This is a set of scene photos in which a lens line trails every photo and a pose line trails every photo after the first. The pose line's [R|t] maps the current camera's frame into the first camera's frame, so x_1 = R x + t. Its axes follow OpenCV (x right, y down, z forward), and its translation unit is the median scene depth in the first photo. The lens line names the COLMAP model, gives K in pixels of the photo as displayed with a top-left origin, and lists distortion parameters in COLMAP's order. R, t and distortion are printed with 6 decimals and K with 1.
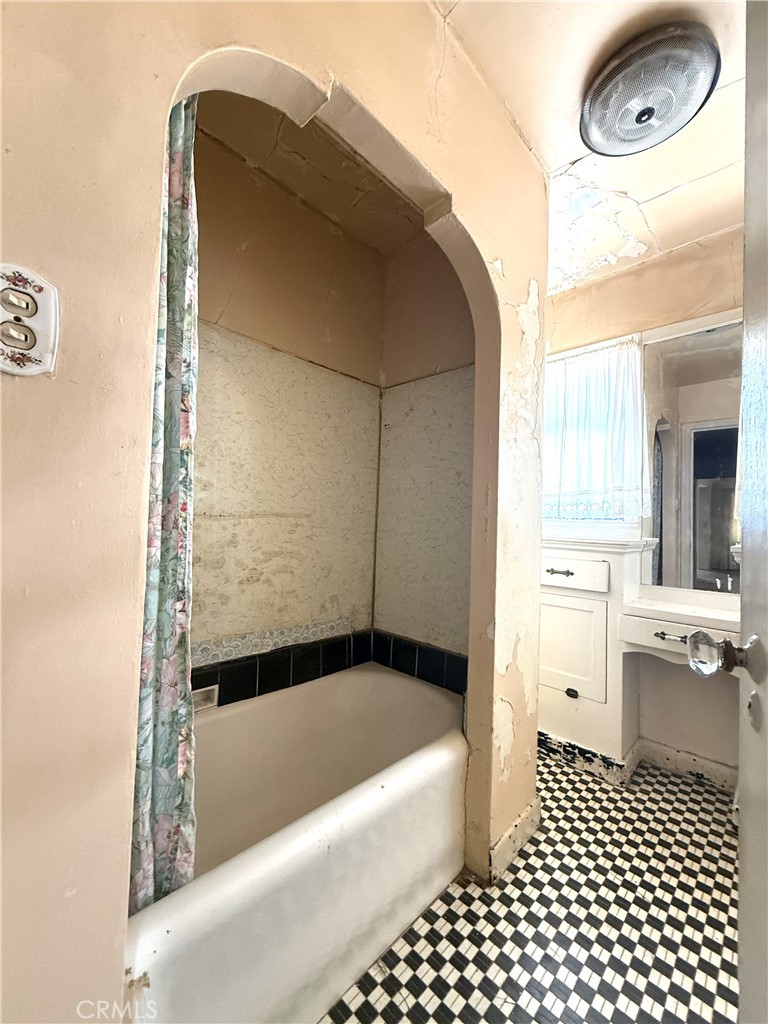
lens RADIAL K [[406.8, 0, 385.2], [0, 406.8, 509.9], [0, 0, 1]] dist [-0.000605, 0.000484]
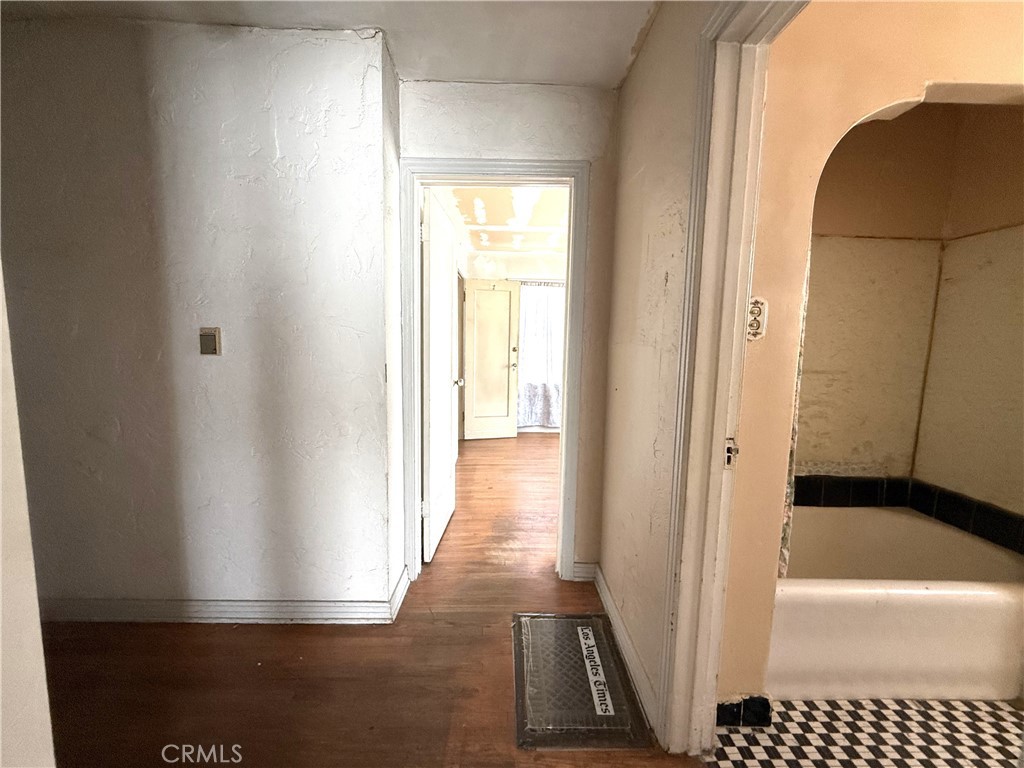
lens RADIAL K [[406.8, 0, 510.0], [0, 406.8, 384.4], [0, 0, 1]] dist [-0.000605, 0.000484]
pose [[0.709486, 0.059202, -0.702229, -0.052058], [0.023587, 0.993912, 0.107624, -0.107214], [0.704325, -0.092921, 0.703770, -0.553500]]
